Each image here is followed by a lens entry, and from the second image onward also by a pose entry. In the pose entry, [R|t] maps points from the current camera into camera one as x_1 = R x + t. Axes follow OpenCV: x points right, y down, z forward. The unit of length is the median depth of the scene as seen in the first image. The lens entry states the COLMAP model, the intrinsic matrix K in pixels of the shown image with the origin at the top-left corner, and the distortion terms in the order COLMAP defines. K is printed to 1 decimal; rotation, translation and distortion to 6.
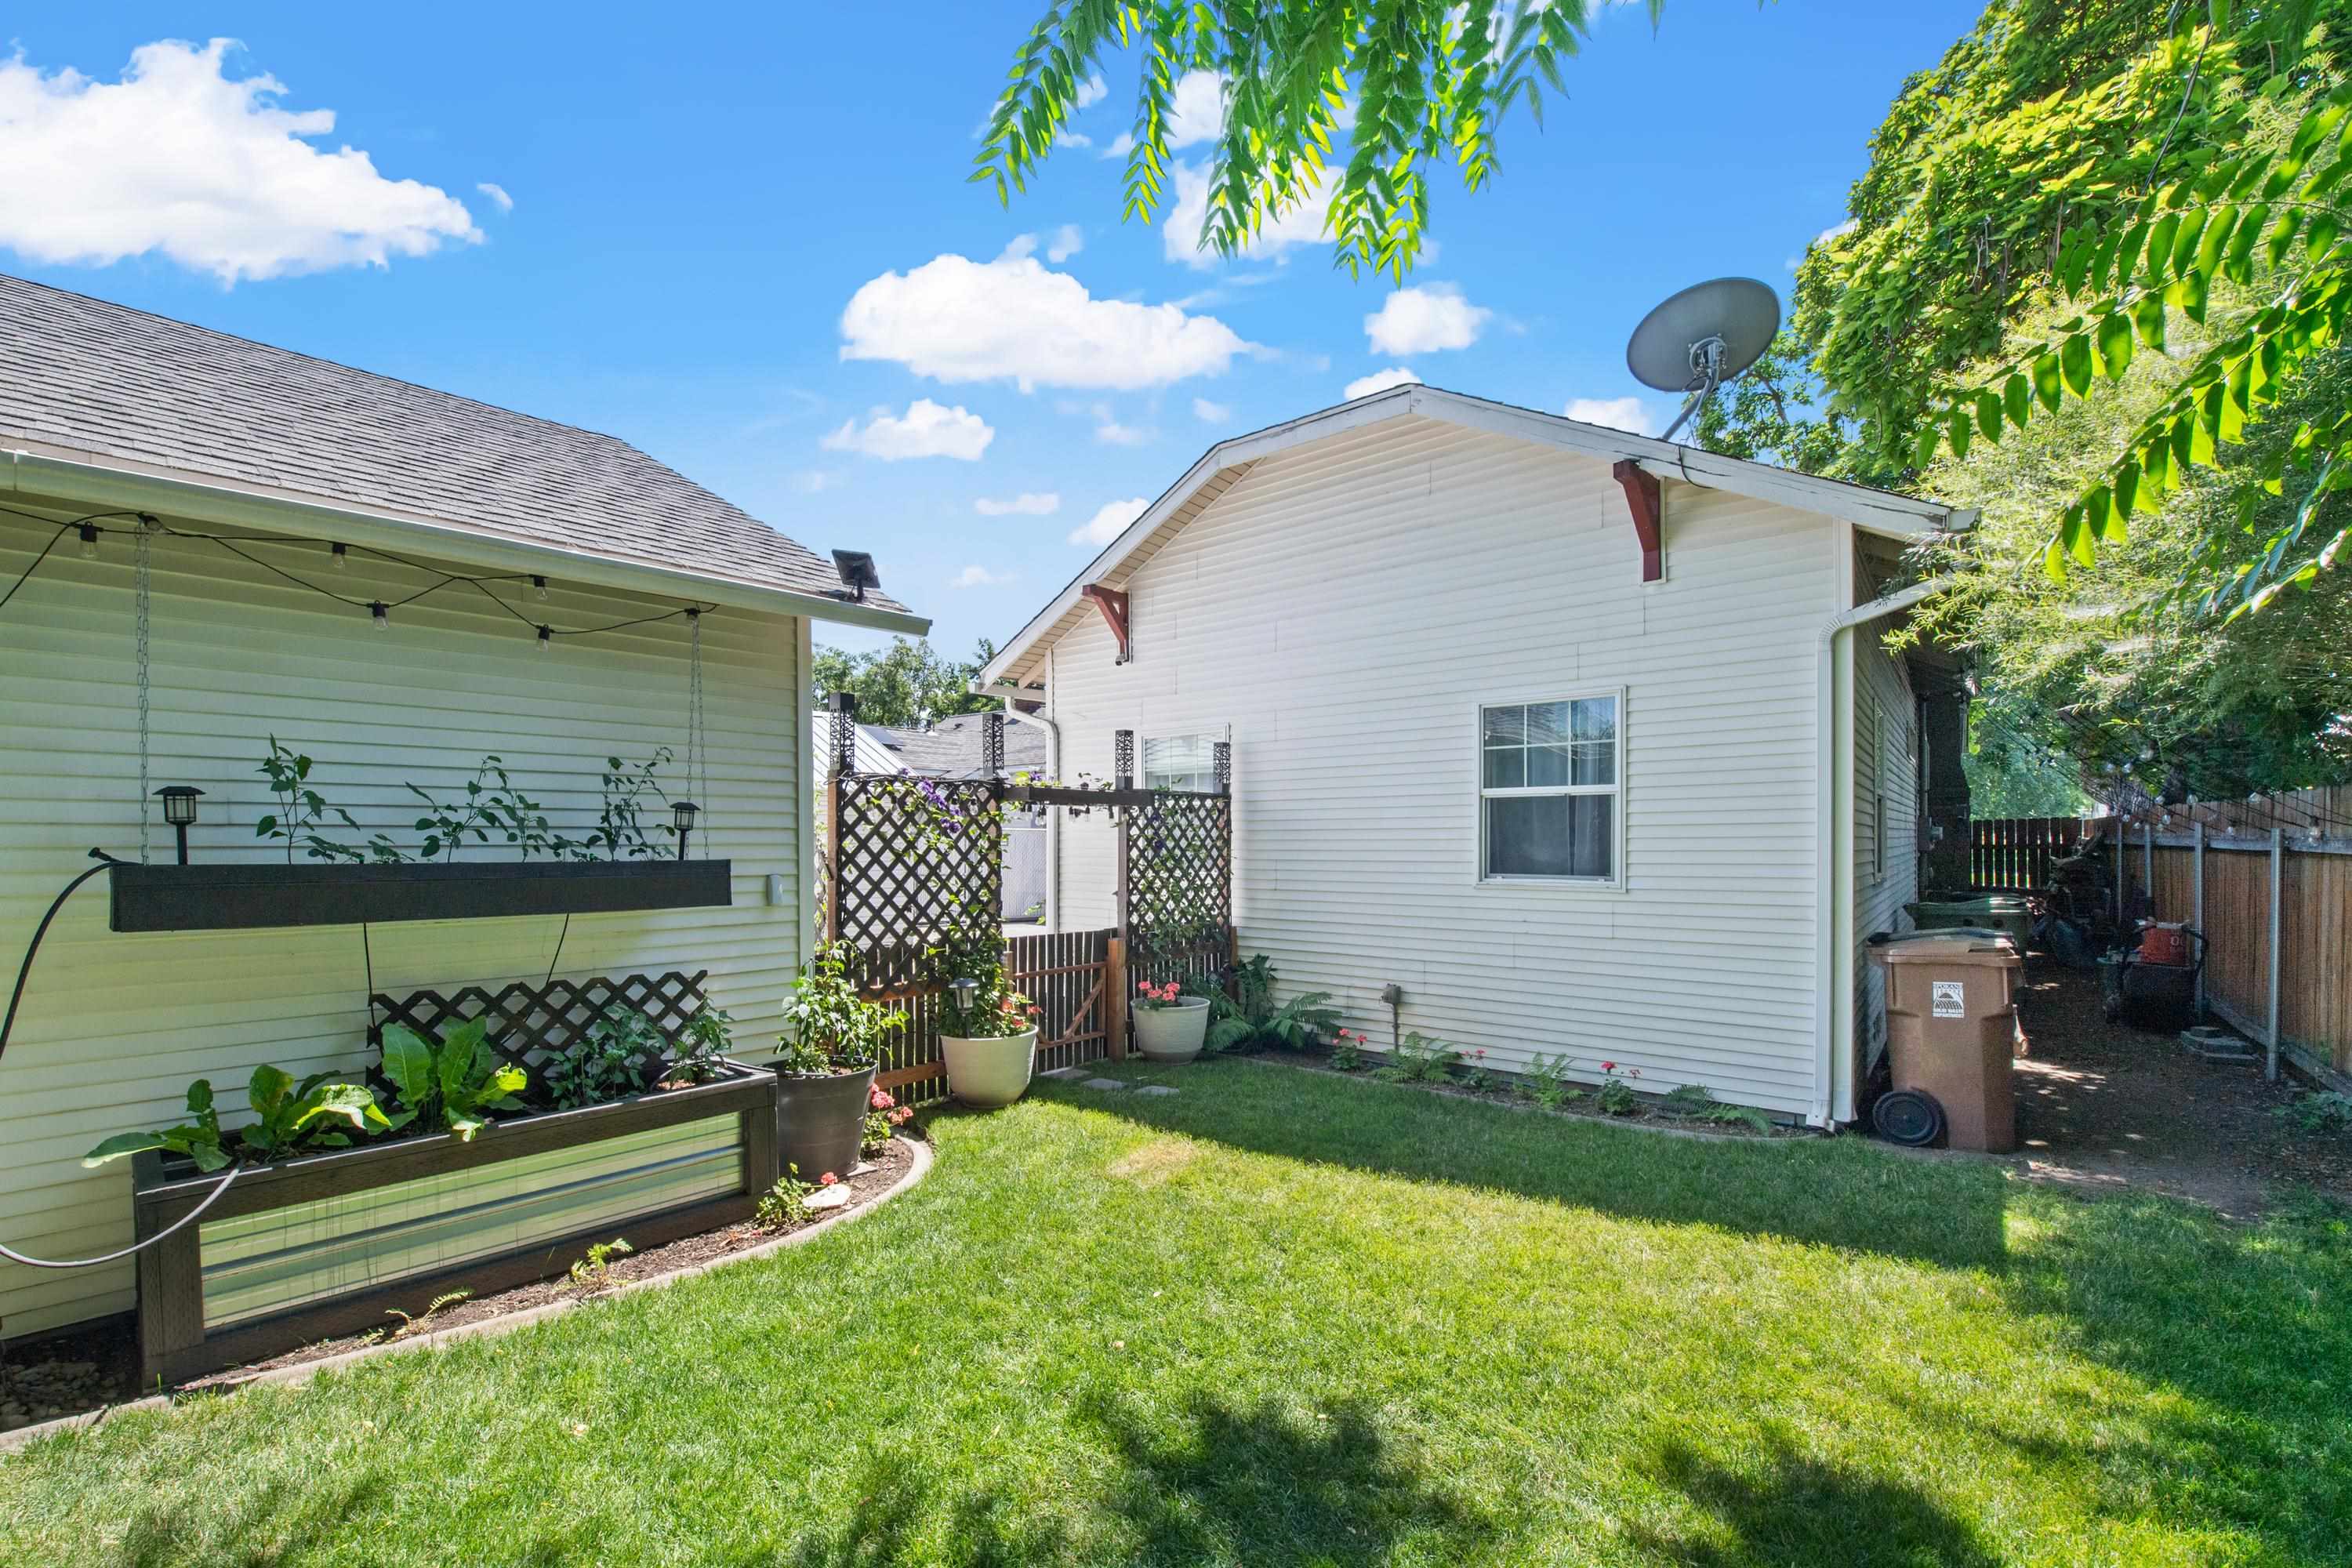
lens RADIAL K [[1000.1, 0, 1178.6], [0, 1000.1, 840.5], [0, 0, 1]] dist [0.000274, 0.000012]
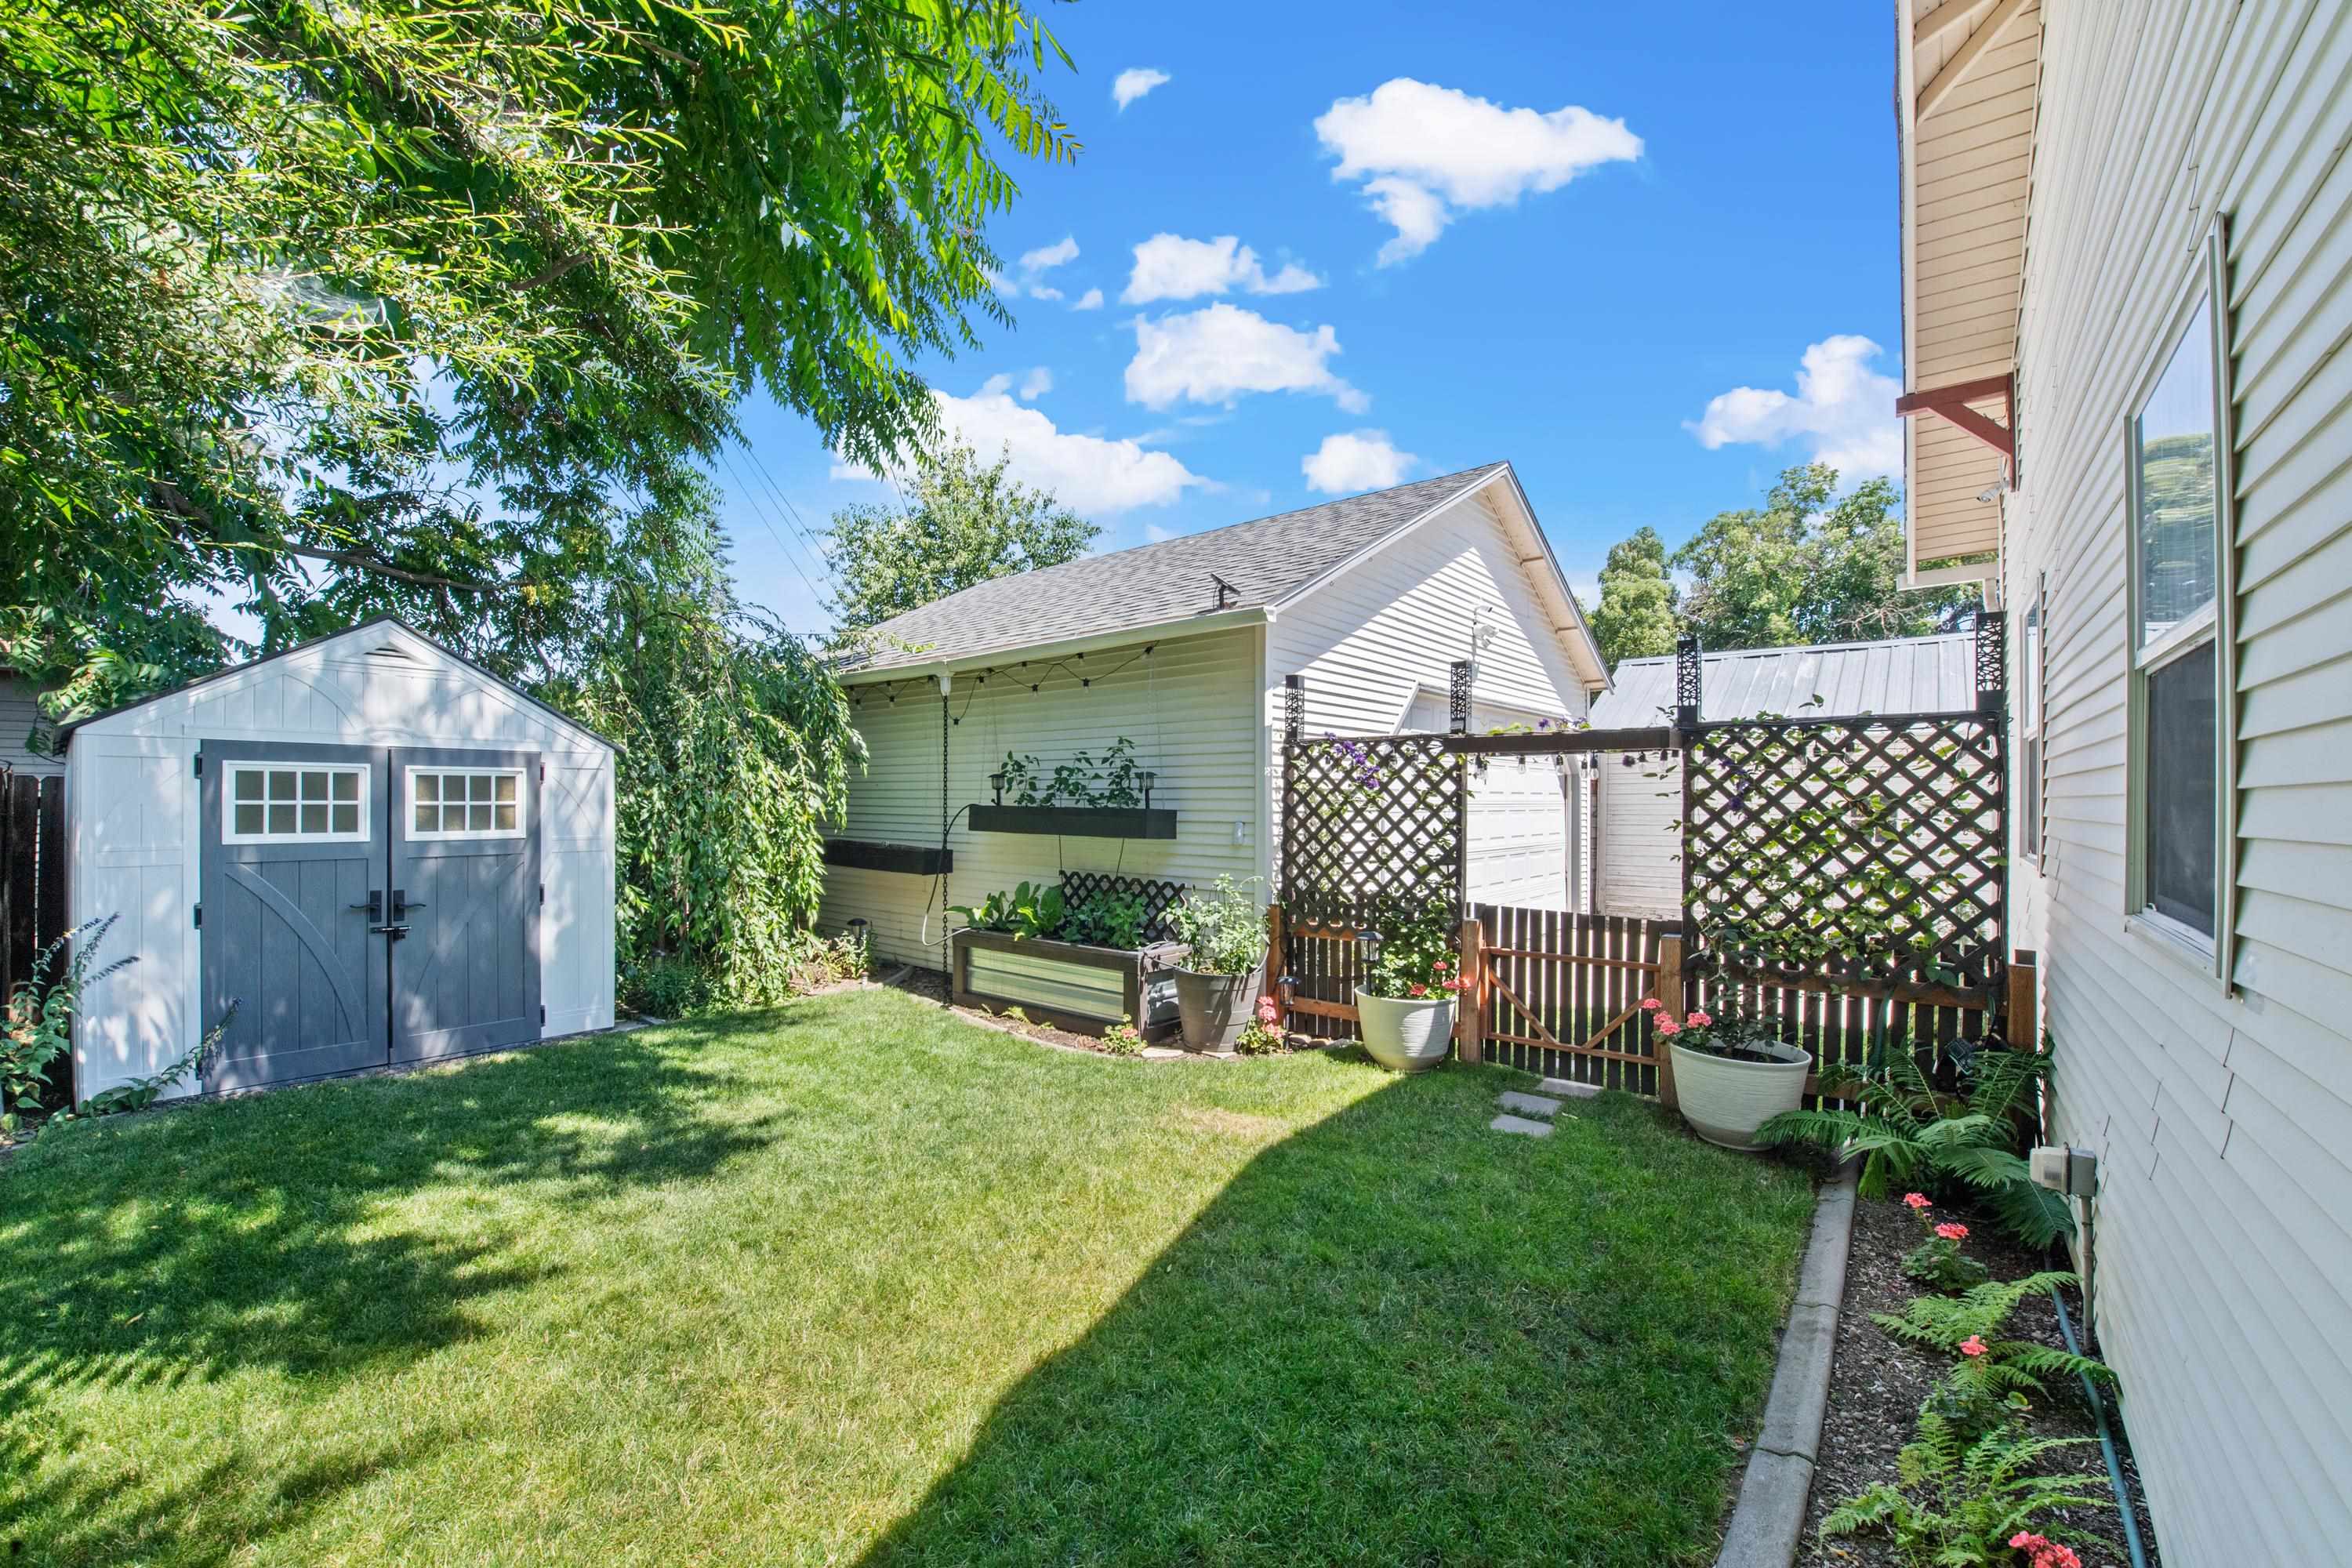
lens RADIAL K [[933.9, 0, 1176.0], [0, 933.9, 784.0], [0, 0, 1]] dist [0.000620, 0.000074]
pose [[0.016665, -0.015743, -0.999737, 0.966395], [-0.004209, 0.999866, -0.015815, 0.004319], [0.999852, 0.004472, 0.016597, 1.019176]]
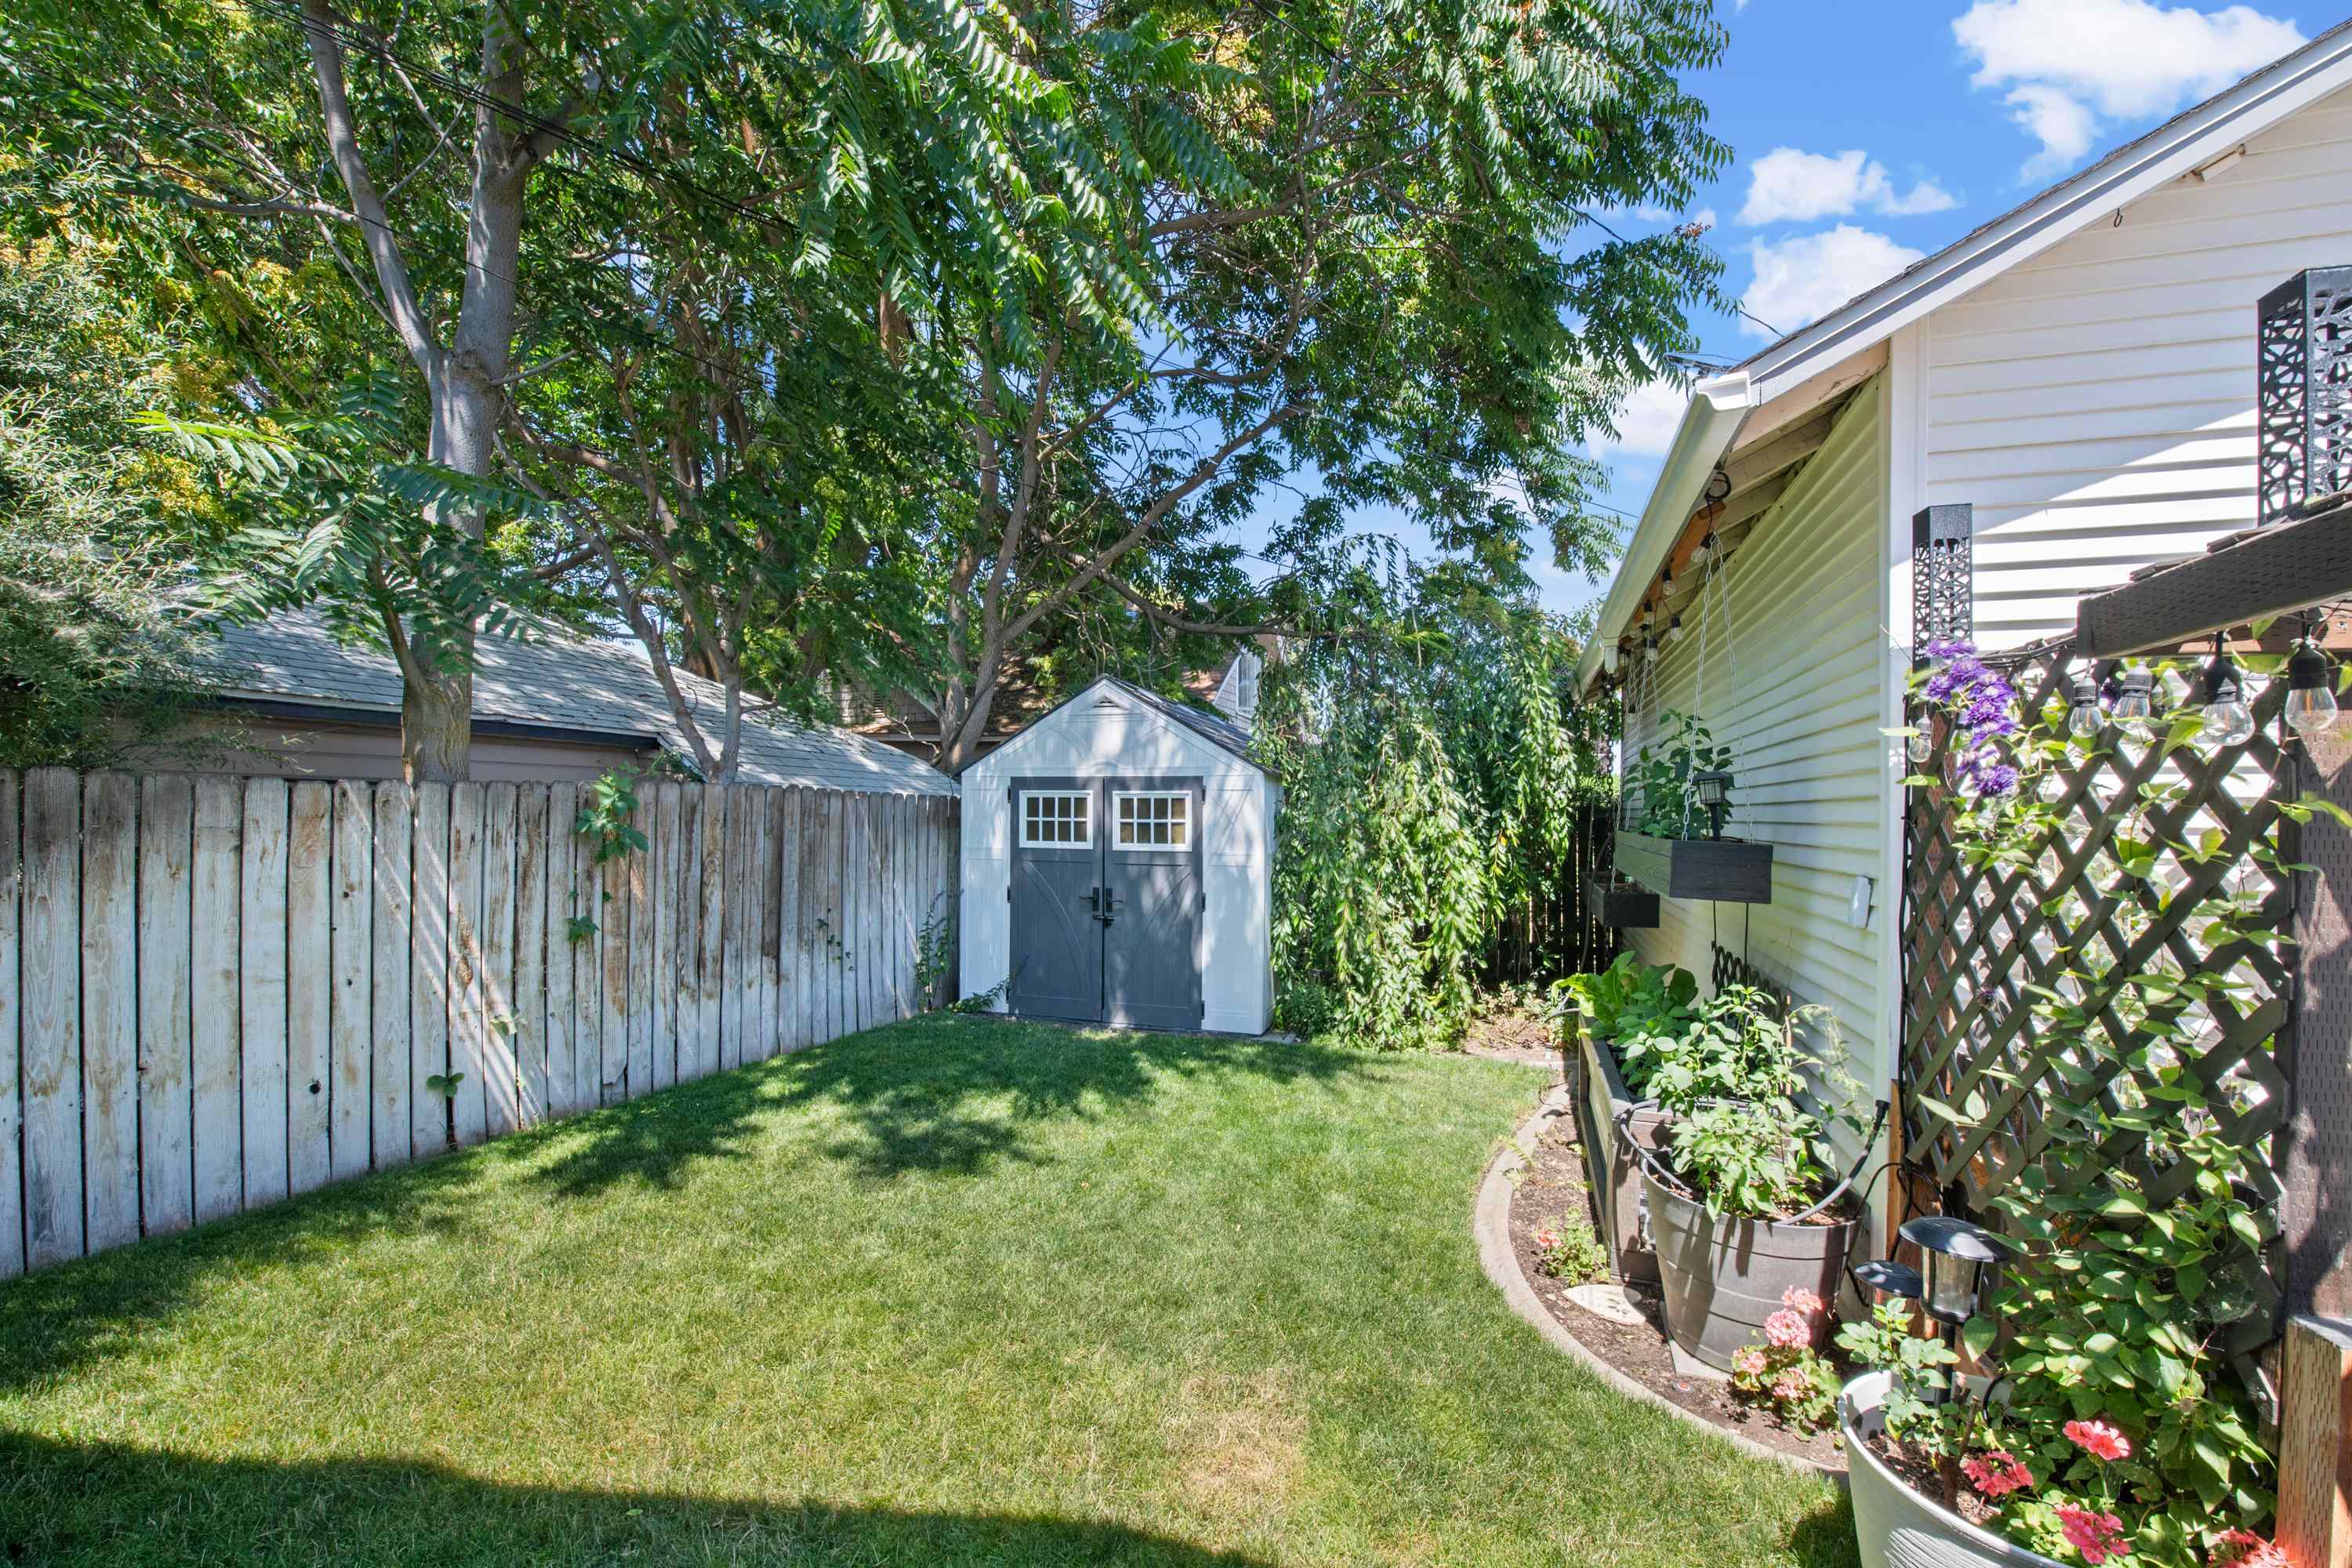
lens RADIAL K [[957.8, 0, 1213.3], [0, 957.8, 799.9], [0, 0, 1]] dist [-0.035298, -0.000075]
pose [[-0.927182, -0.008106, -0.374524, 0.157653], [-0.004947, 0.999944, -0.009396, -0.005925], [0.374579, -0.006859, -0.927170, 1.585450]]
